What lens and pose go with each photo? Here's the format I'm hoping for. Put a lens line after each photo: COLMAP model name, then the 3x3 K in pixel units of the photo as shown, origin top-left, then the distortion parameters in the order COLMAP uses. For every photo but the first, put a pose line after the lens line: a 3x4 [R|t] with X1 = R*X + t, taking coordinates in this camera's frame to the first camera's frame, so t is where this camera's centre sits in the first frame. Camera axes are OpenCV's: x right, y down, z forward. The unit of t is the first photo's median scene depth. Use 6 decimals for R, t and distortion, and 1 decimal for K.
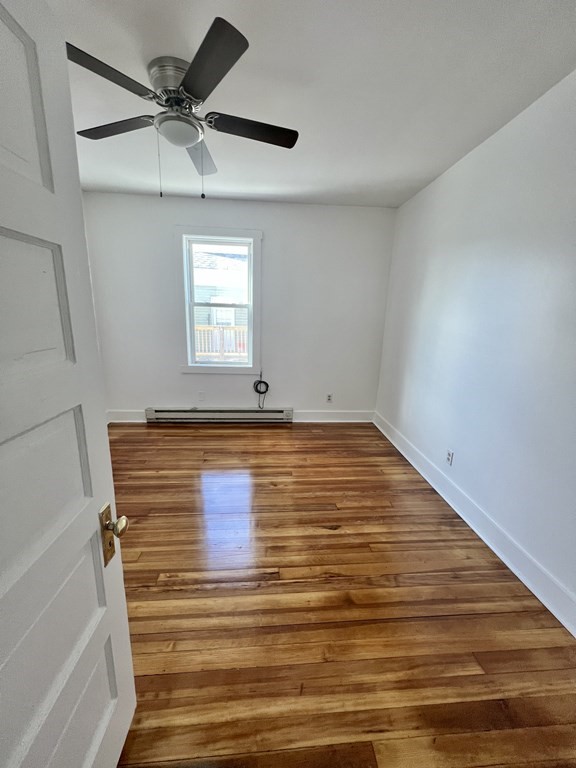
lens RADIAL K [[306.1, 0, 288.0], [0, 306.1, 384.0], [0, 0, 1]] dist [-0.000368, -0.000143]
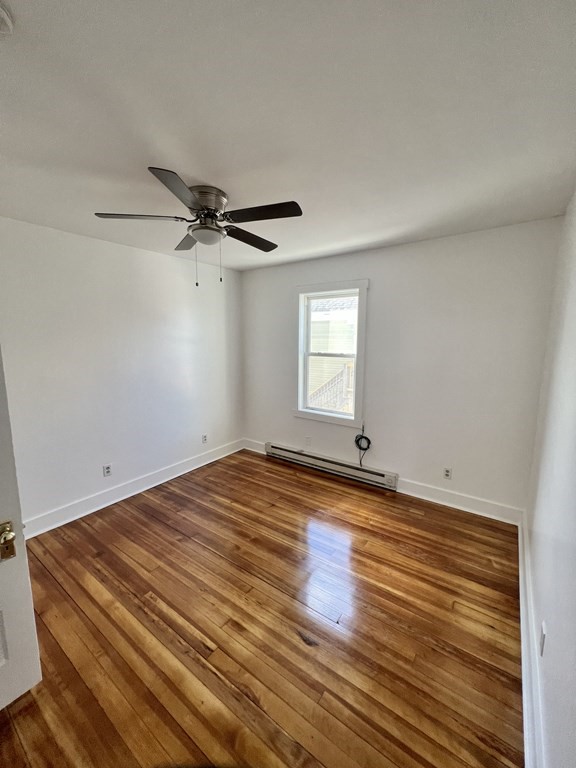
lens RADIAL K [[306.1, 0, 288.0], [0, 306.1, 384.0], [0, 0, 1]] dist [-0.000368, -0.000143]
pose [[0.766939, 0.064522, -0.638468, 0.354445], [-0.130599, 0.989804, -0.056851, -0.093139], [0.628290, 0.126985, 0.767546, 0.156142]]
